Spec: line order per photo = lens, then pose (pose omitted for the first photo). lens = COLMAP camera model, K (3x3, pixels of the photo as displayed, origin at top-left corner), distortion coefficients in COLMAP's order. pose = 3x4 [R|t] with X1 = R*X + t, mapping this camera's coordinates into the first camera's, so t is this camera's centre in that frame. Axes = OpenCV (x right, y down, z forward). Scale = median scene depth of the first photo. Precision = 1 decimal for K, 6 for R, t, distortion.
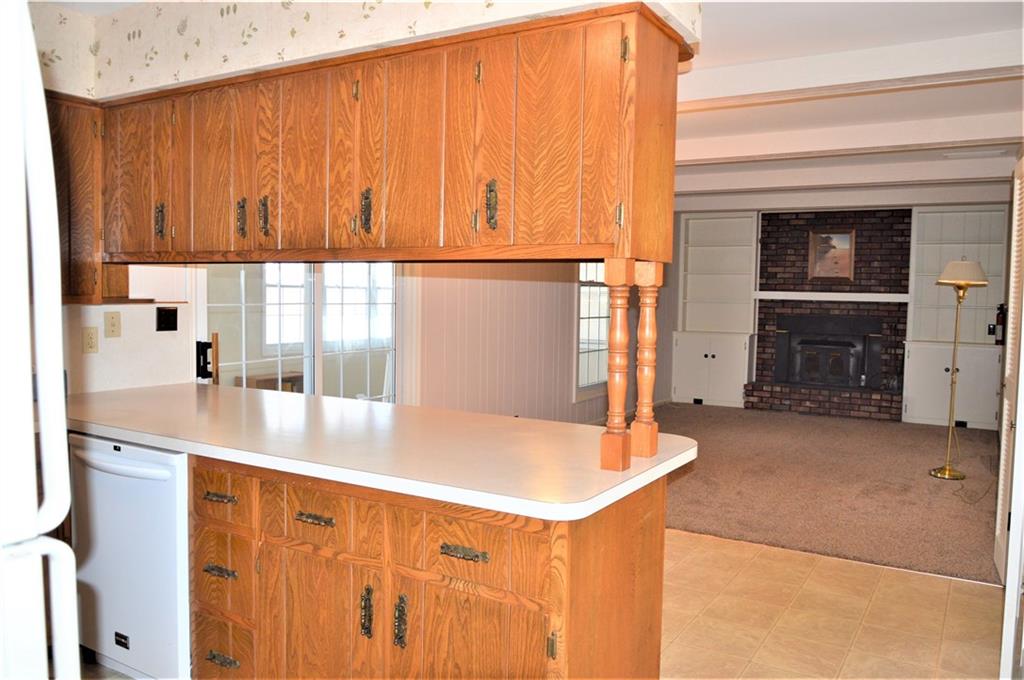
lens RADIAL K [[831.7, 0, 516.2], [0, 831.7, 344.0], [0, 0, 1]] dist [-0.011118, -0.013189]
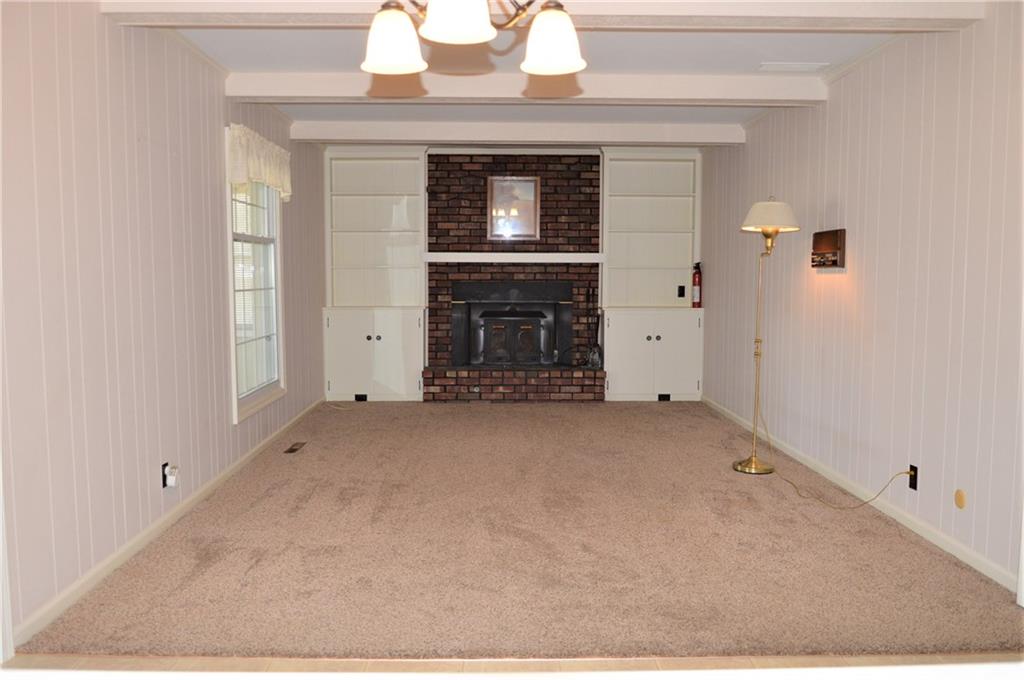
lens RADIAL K [[831.7, 0, 506.6], [0, 831.7, 337.4], [0, 0, 1]] dist [-0.011118, -0.013189]
pose [[0.847702, -0.057703, 0.527325, -0.072502], [0.047772, 0.998331, 0.032447, -0.005282], [-0.528317, -0.002314, 0.849044, 0.300695]]
